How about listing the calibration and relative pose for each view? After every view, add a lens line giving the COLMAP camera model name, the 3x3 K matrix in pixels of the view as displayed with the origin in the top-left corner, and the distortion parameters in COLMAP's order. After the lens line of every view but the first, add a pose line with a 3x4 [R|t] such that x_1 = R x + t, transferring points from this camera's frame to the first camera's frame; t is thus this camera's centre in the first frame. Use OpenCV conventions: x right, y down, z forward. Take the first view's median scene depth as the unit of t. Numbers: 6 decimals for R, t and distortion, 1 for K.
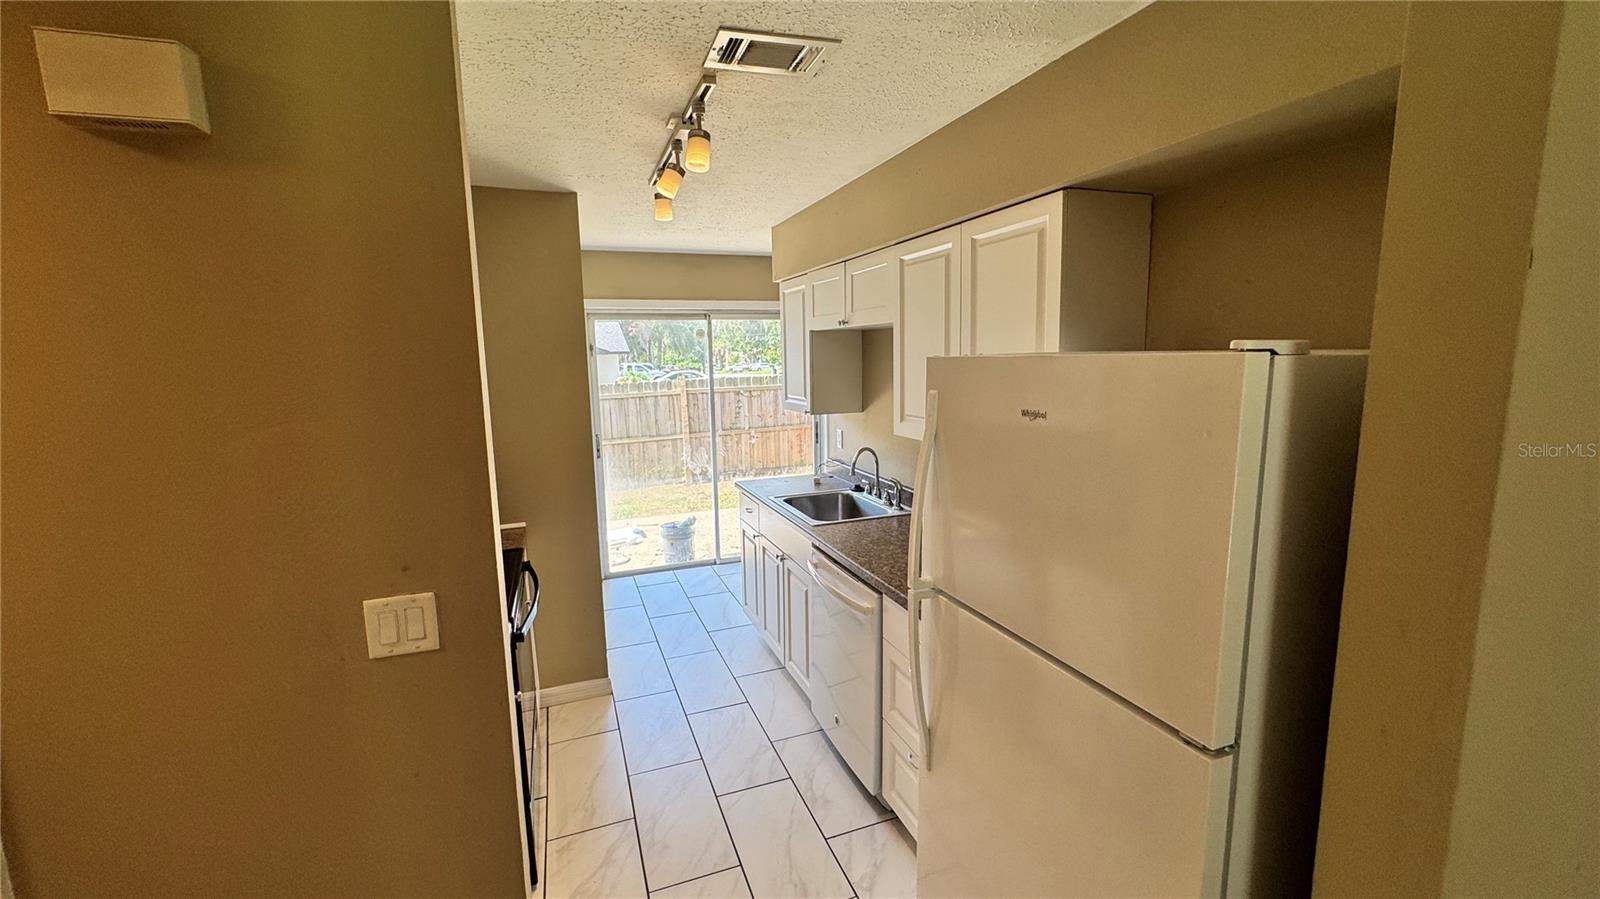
lens RADIAL K [[639.5, 0, 797.6], [0, 639.5, 445.9], [0, 0, 1]] dist [-0.003067, 0.000696]
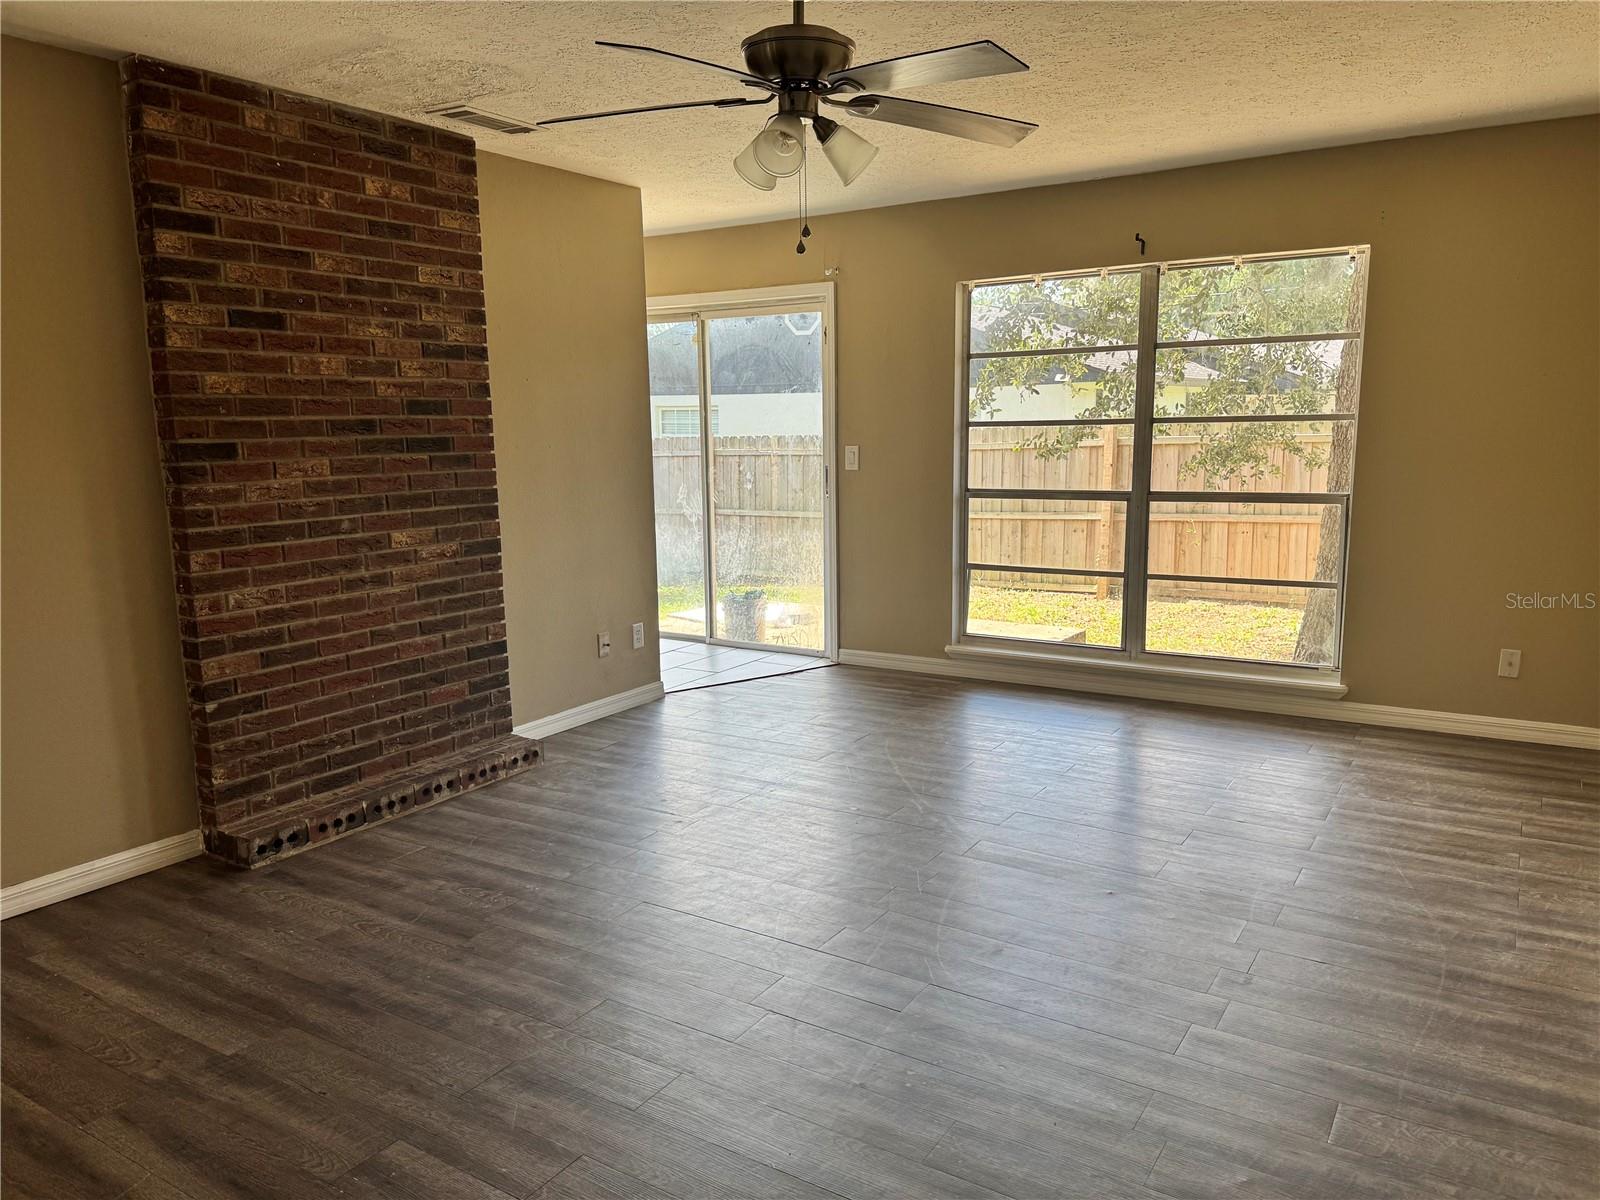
lens RADIAL K [[1132.8, 0, 801.9], [0, 1132.8, 612.5], [0, 0, 1]] dist [0.029895, -0.032185]
pose [[0.600408, 0.147186, -0.786032, 2.004391], [-0.113071, 0.988666, 0.098761, 0.001737], [0.791660, 0.029581, 0.610246, 0.550842]]
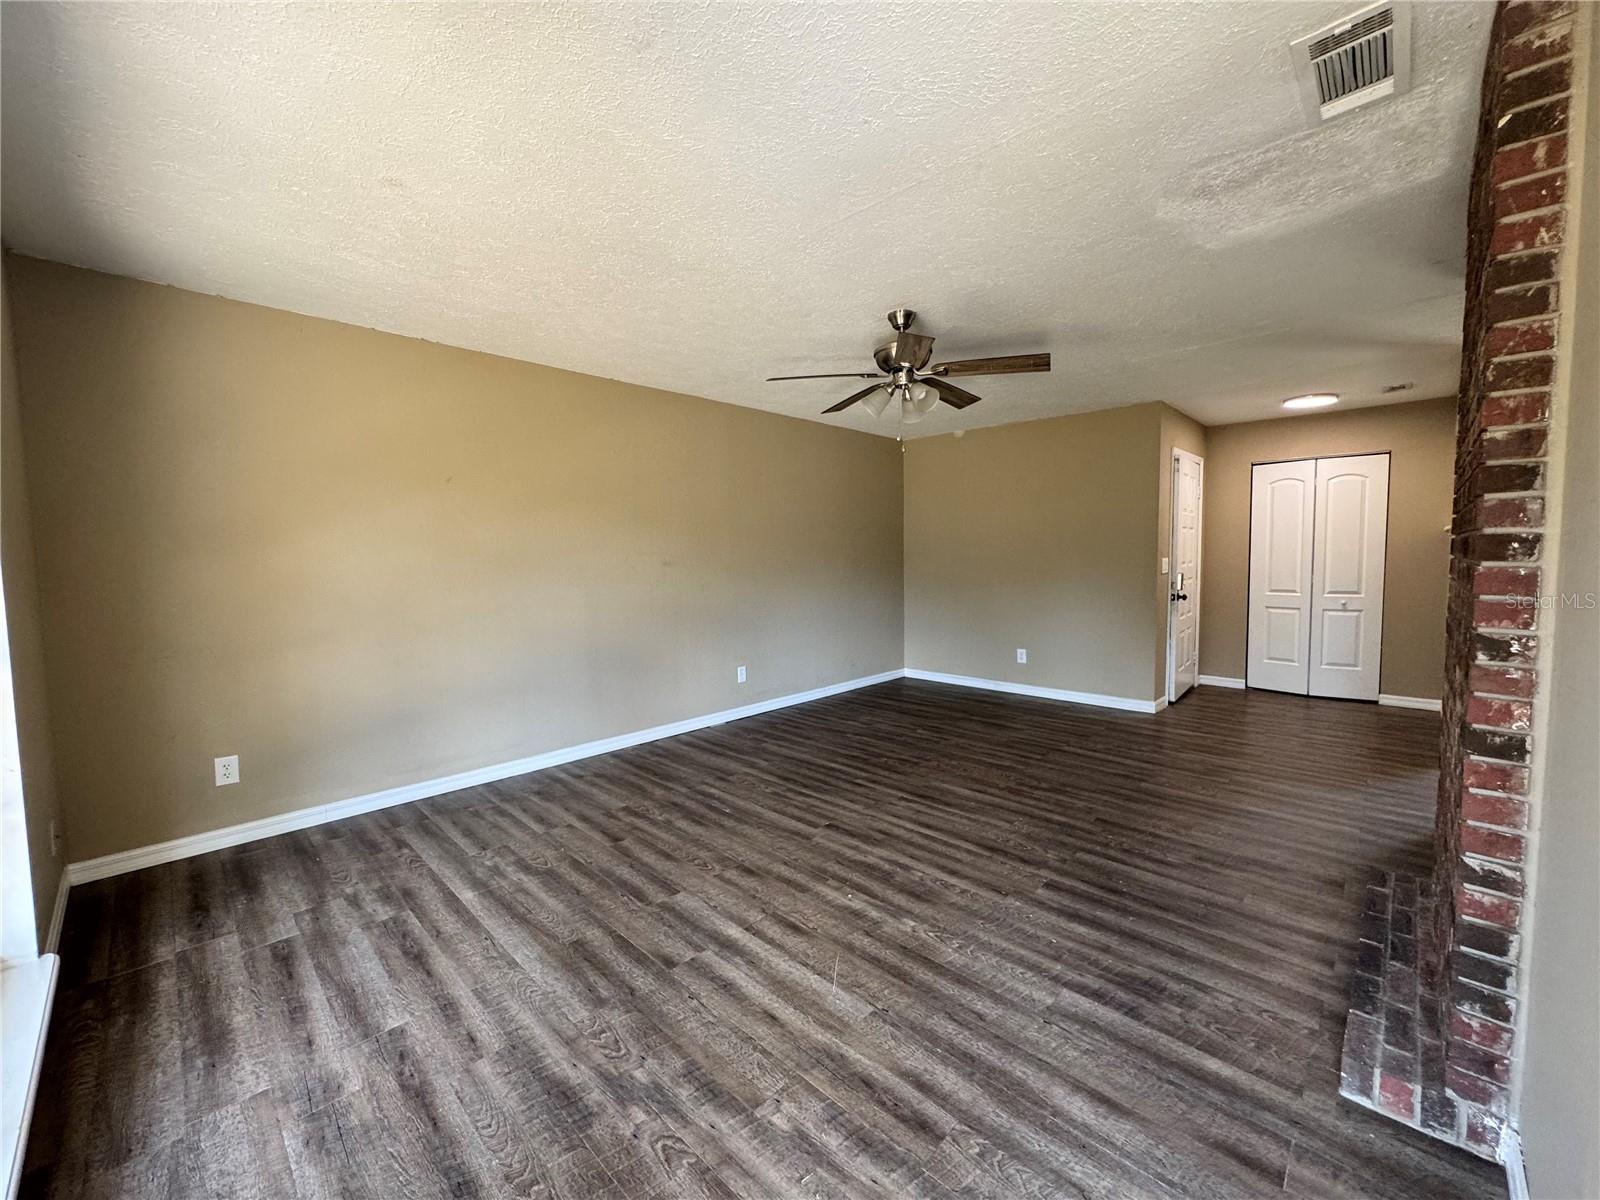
lens RADIAL K [[636.0, 0, 792.2], [0, 636.0, 596.1], [0, 0, 1]] dist [-0.002335, -0.000119]
pose [[-0.424663, -0.035323, 0.904662, 0.095205], [0.150419, 0.982598, 0.108975, -0.131098], [-0.892769, 0.182356, -0.411959, 1.934845]]
